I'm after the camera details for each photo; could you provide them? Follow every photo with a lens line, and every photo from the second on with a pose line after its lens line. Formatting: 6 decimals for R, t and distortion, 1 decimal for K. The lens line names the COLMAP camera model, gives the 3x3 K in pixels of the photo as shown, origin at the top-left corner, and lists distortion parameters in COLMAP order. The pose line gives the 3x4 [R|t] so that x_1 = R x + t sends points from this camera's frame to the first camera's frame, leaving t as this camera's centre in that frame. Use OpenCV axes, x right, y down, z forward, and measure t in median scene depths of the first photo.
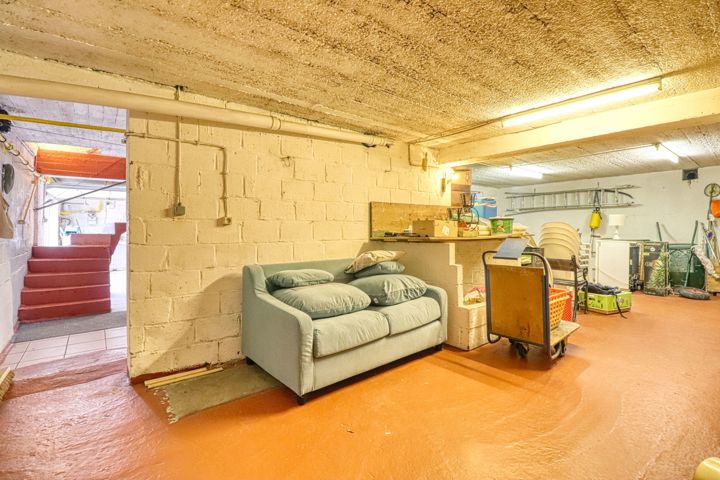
lens RADIAL K [[331.2, 0, 359.5], [0, 331.2, 235.1], [0, 0, 1]] dist [-0.003080, -0.000240]
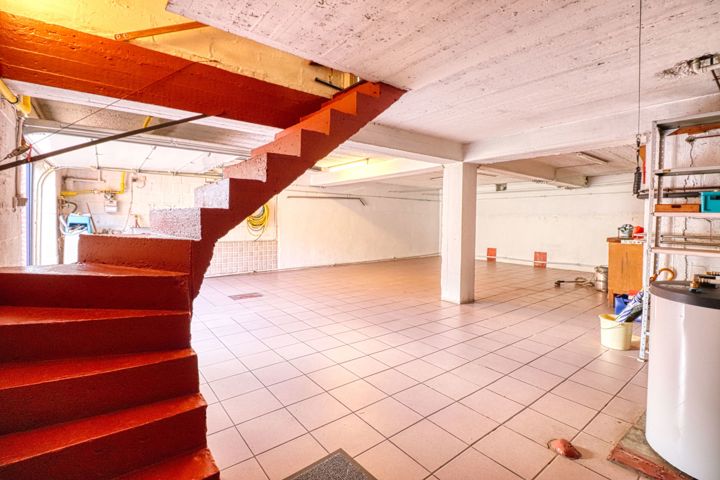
lens RADIAL K [[331.2, 0, 359.9], [0, 331.2, 234.8], [0, 0, 1]] dist [-0.003080, -0.000240]
pose [[0.999852, 0.014160, -0.009790, -0.360464], [-0.013903, 0.999569, 0.025868, -0.012930], [0.010152, -0.025728, 0.999617, 0.410293]]
